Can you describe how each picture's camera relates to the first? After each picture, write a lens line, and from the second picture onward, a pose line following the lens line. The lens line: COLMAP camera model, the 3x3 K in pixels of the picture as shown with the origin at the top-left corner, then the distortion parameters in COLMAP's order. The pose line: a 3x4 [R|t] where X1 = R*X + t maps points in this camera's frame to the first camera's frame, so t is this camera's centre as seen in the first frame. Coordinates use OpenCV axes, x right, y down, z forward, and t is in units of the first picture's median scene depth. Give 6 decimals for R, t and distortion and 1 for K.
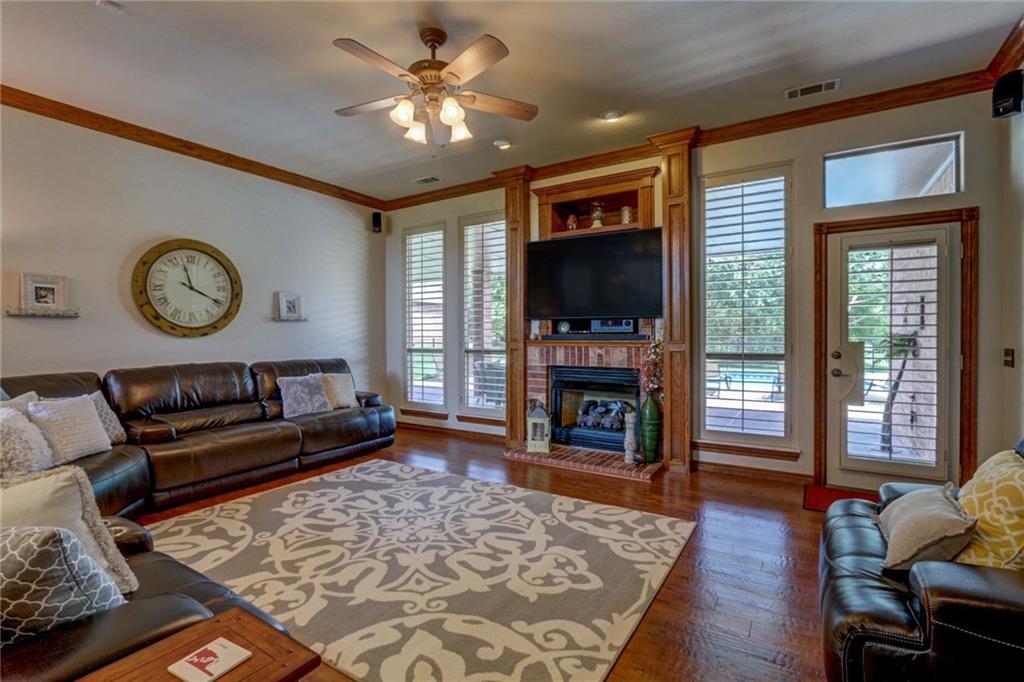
lens RADIAL K [[468.3, 0, 509.9], [0, 468.3, 338.1], [0, 0, 1]] dist [-0.021568, 0.000650]
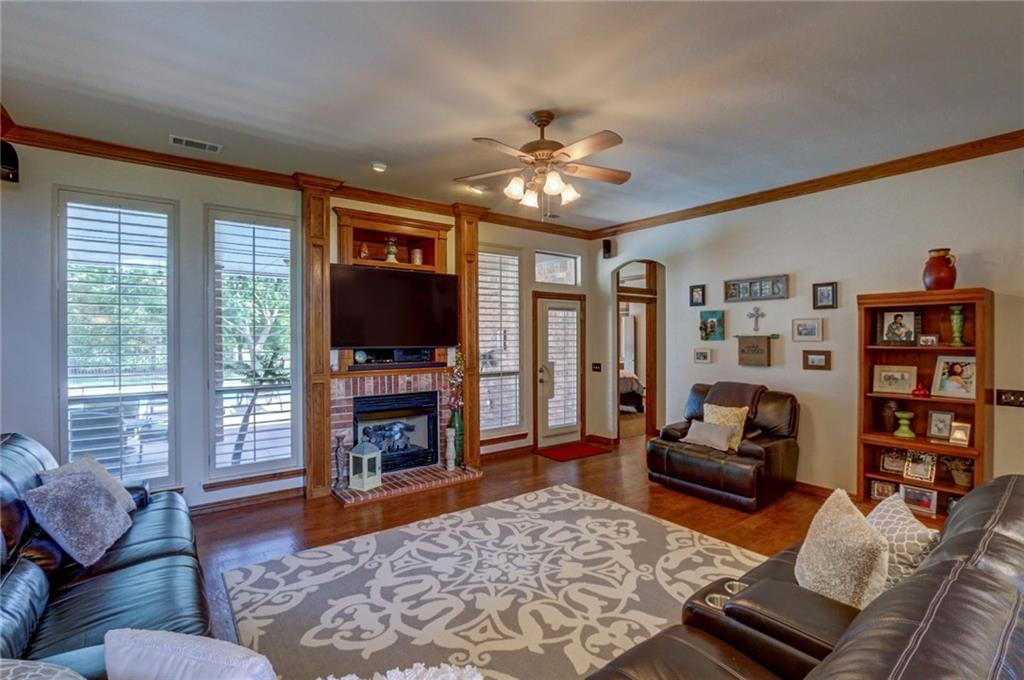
lens RADIAL K [[468.3, 0, 509.9], [0, 468.3, 337.1], [0, 0, 1]] dist [-0.021568, 0.000650]
pose [[0.352792, 0.003207, 0.935696, -0.875769], [0.009405, 0.999931, -0.006973, -0.068528], [-0.935655, 0.011261, 0.352737, 0.467943]]
